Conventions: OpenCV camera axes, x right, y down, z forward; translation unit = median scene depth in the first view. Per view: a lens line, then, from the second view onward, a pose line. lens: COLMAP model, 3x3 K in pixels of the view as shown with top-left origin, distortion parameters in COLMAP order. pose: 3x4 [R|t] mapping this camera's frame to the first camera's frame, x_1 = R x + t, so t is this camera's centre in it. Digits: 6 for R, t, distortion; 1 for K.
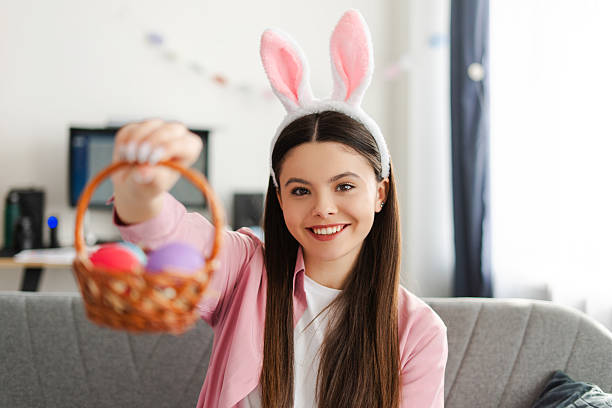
lens RADIAL K [[911.4, 0, 306.0], [0, 911.4, 204.0], [0, 0, 1]] dist [-0.020461, 0.053066]
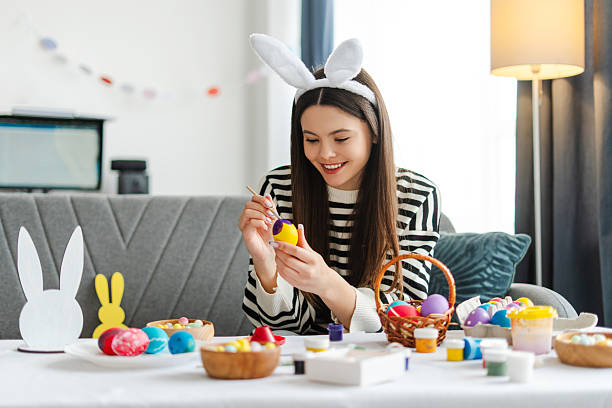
lens RADIAL K [[911.4, 0, 306.0], [0, 911.4, 204.0], [0, 0, 1]] dist [-0.020461, 0.053066]
pose [[0.978808, -0.003331, 0.204753, -0.198821], [0.014099, 0.998591, -0.051152, 0.198734], [-0.204294, 0.052955, 0.977476, -0.416554]]
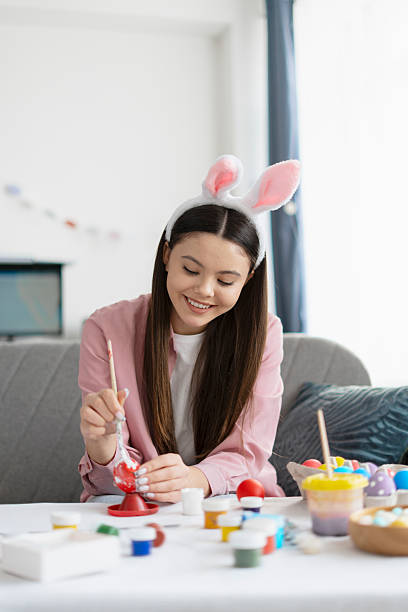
lens RADIAL K [[911.4, 0, 204.0], [0, 911.4, 306.0], [0, 0, 1]] dist [-0.020461, 0.053066]
pose [[0.998821, -0.028548, 0.039267, 0.059083], [0.032142, 0.995036, -0.094180, 0.189624], [-0.036383, 0.095331, 0.994781, -0.319719]]
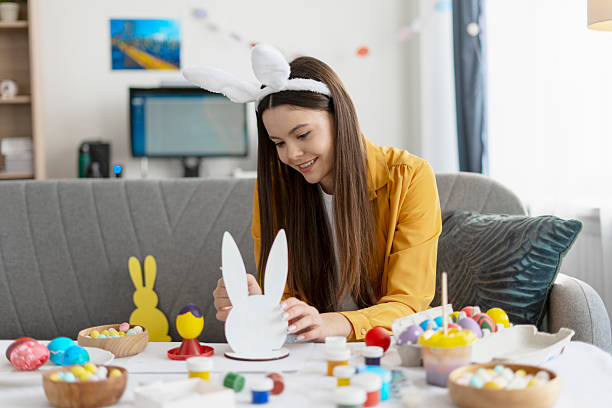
lens RADIAL K [[911.4, 0, 306.0], [0, 911.4, 204.0], [0, 0, 1]] dist [-0.020461, 0.053066]
pose [[0.996746, -0.024266, -0.076869, 0.128546], [0.024769, 0.999678, 0.005592, 0.144063], [0.076709, -0.007478, 0.997026, -0.374692]]
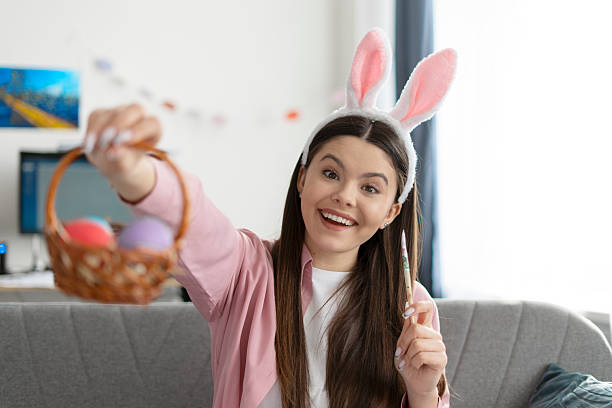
lens RADIAL K [[911.4, 0, 306.0], [0, 911.4, 204.0], [0, 0, 1]] dist [-0.020461, 0.053066]
pose [[0.995420, -0.011793, 0.094864, -0.097848], [0.015706, 0.999052, -0.040603, 0.037262], [-0.094295, 0.041907, 0.994662, -0.018716]]
